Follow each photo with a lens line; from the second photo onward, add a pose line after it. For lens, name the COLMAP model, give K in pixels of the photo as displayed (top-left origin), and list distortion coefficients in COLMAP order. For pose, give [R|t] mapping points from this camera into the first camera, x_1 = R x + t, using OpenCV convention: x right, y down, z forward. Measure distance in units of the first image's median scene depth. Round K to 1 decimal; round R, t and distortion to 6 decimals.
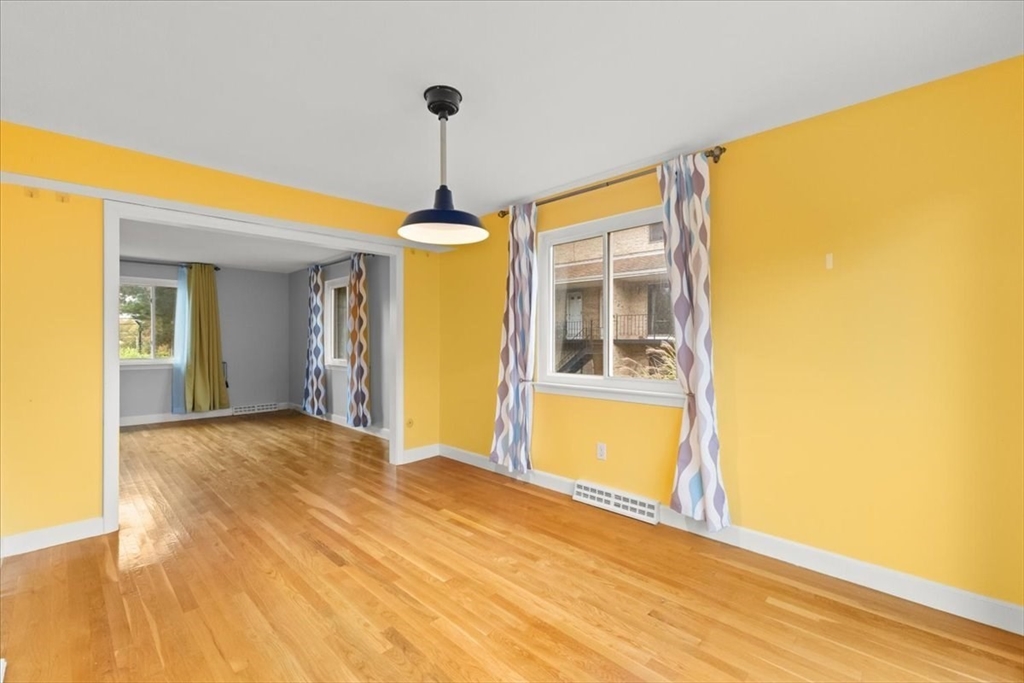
lens RADIAL K [[437.6, 0, 509.1], [0, 437.6, 340.0], [0, 0, 1]] dist [0.009423, -0.000678]
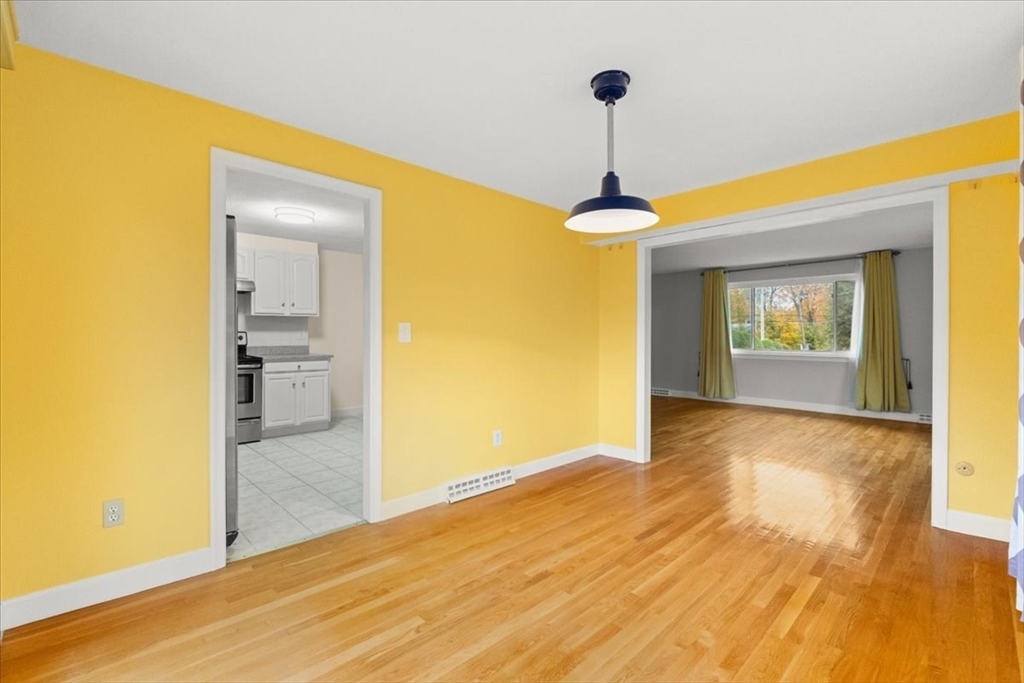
lens RADIAL K [[452.2, 0, 512.0], [0, 452.2, 341.5], [0, 0, 1]] dist [-0.009717, -0.000195]
pose [[-0.016906, 0.011667, -0.999789, 0.663176], [0.003892, 0.999925, 0.011603, 0.006047], [0.999850, -0.003695, -0.016951, 0.631855]]
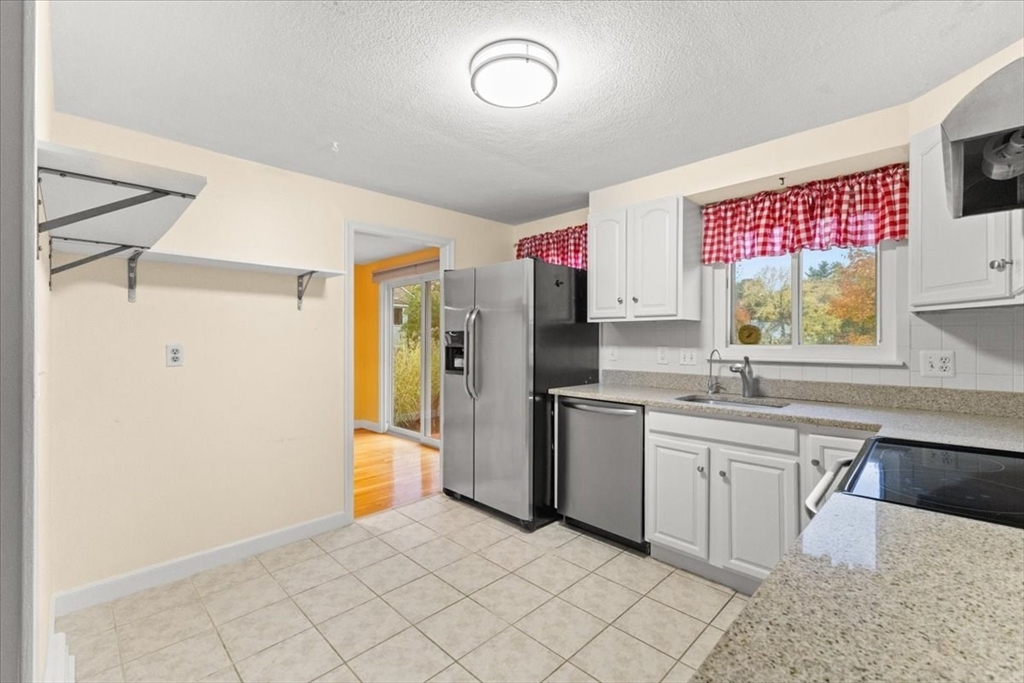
lens RADIAL K [[437.6, 0, 509.1], [0, 437.6, 340.0], [0, 0, 1]] dist [0.009423, -0.000678]
pose [[0.009830, -0.000517, 0.999952, -1.572117], [-0.006490, 0.999979, 0.000581, -0.033274], [-0.999931, -0.006495, 0.009827, -0.167349]]
